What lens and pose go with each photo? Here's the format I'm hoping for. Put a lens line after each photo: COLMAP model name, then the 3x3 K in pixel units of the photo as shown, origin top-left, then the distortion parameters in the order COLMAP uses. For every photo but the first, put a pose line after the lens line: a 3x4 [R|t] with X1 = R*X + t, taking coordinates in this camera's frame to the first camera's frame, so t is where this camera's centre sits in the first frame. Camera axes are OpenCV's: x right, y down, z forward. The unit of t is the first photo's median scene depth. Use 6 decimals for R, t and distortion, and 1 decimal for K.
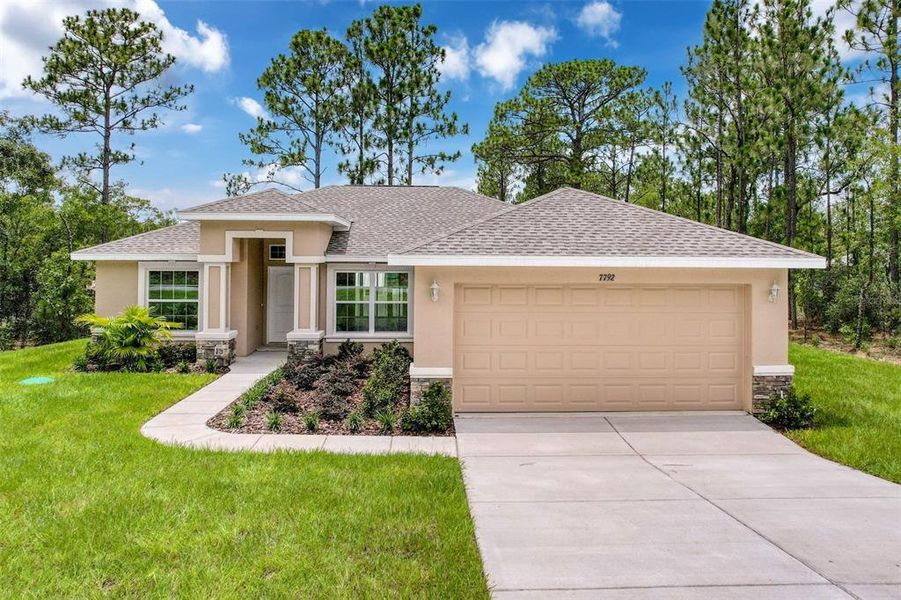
lens RADIAL K [[676.1, 0, 451.5], [0, 676.1, 246.6], [0, 0, 1]] dist [-0.038575, 0.044796]
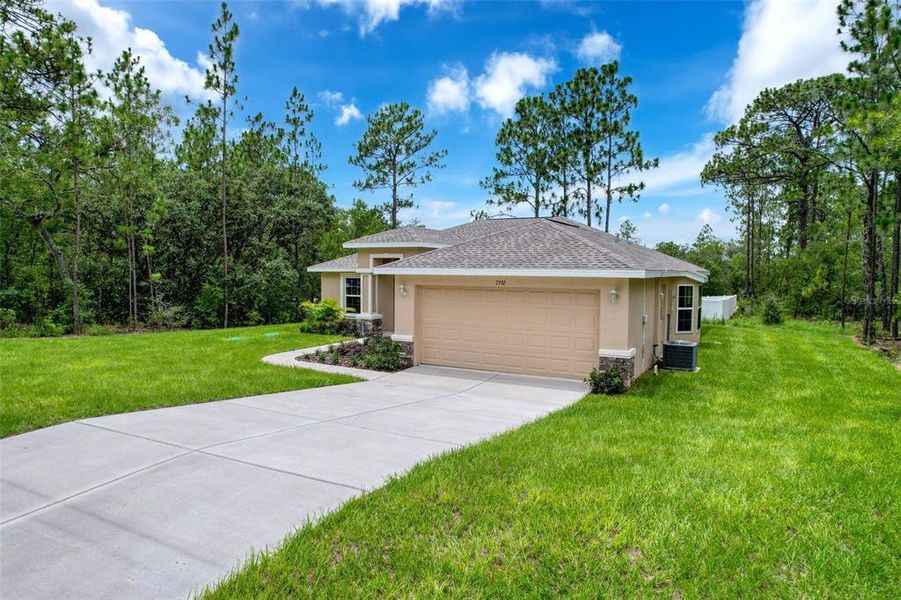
lens RADIAL K [[565.5, 0, 453.8], [0, 565.5, 298.8], [0, 0, 1]] dist [-0.024783, 0.001912]
pose [[0.862359, 0.027810, -0.505532, 0.539723], [0.004543, 0.998025, 0.062653, 0.001402], [0.506276, -0.056326, 0.860530, -0.092841]]
